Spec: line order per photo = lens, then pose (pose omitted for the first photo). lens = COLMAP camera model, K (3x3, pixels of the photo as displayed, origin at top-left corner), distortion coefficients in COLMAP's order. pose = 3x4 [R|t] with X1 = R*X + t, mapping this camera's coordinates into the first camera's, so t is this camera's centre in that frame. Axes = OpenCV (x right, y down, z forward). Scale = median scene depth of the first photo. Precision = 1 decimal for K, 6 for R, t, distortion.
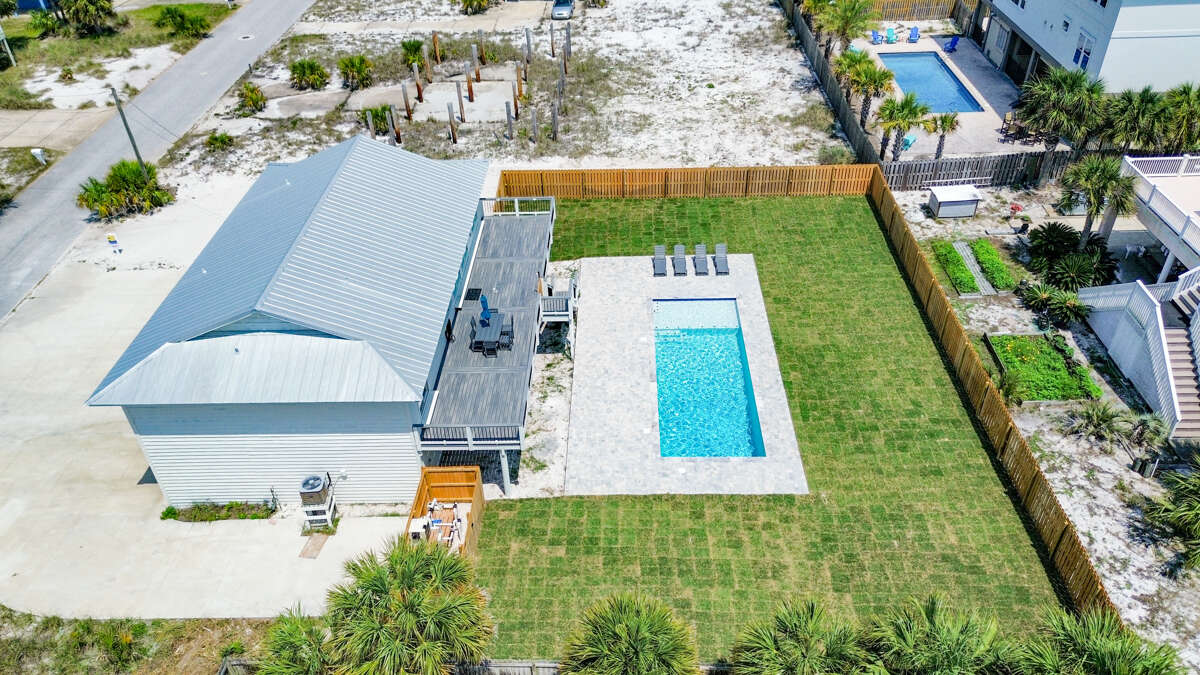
lens RADIAL K [[854.2, 0, 607.4], [0, 854.2, 337.8], [0, 0, 1]] dist [0.079093, -0.090460]
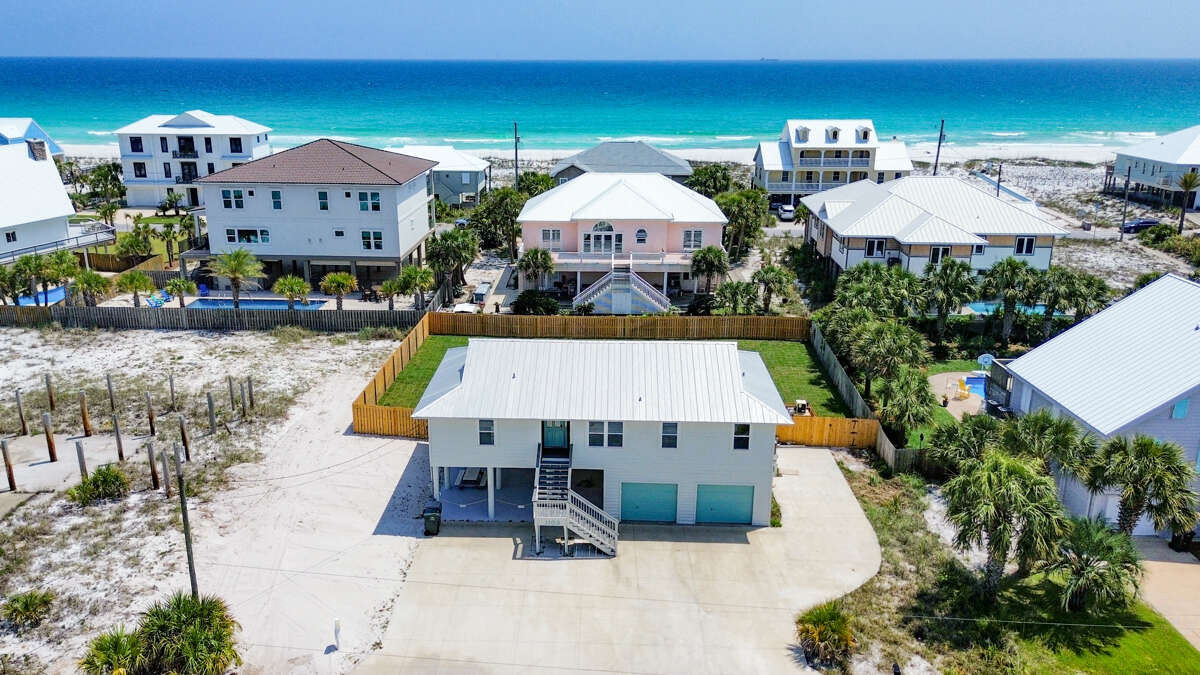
lens RADIAL K [[909.9, 0, 573.7], [0, 909.9, 374.1], [0, 0, 1]] dist [0.063657, -0.050078]
pose [[0.024319, -0.297096, 0.954538, -1.708981], [0.597984, 0.769493, 0.224267, -0.457452], [-0.801139, 0.565344, 0.196372, 0.802246]]
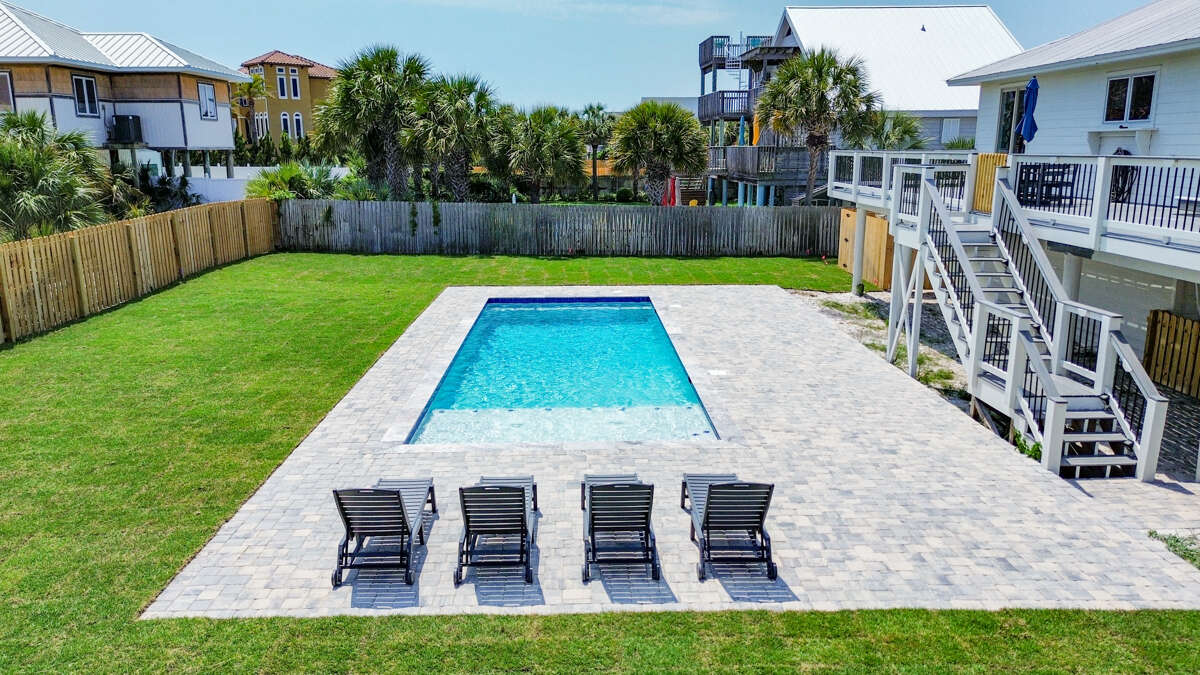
lens RADIAL K [[856.9, 0, 593.0], [0, 856.9, 336.8], [0, 0, 1]] dist [0.086974, -0.102824]
pose [[-0.998947, 0.037725, -0.026101, 0.122398], [0.004742, 0.650836, 0.759204, -0.329497], [0.045629, 0.758281, -0.650329, 1.423752]]
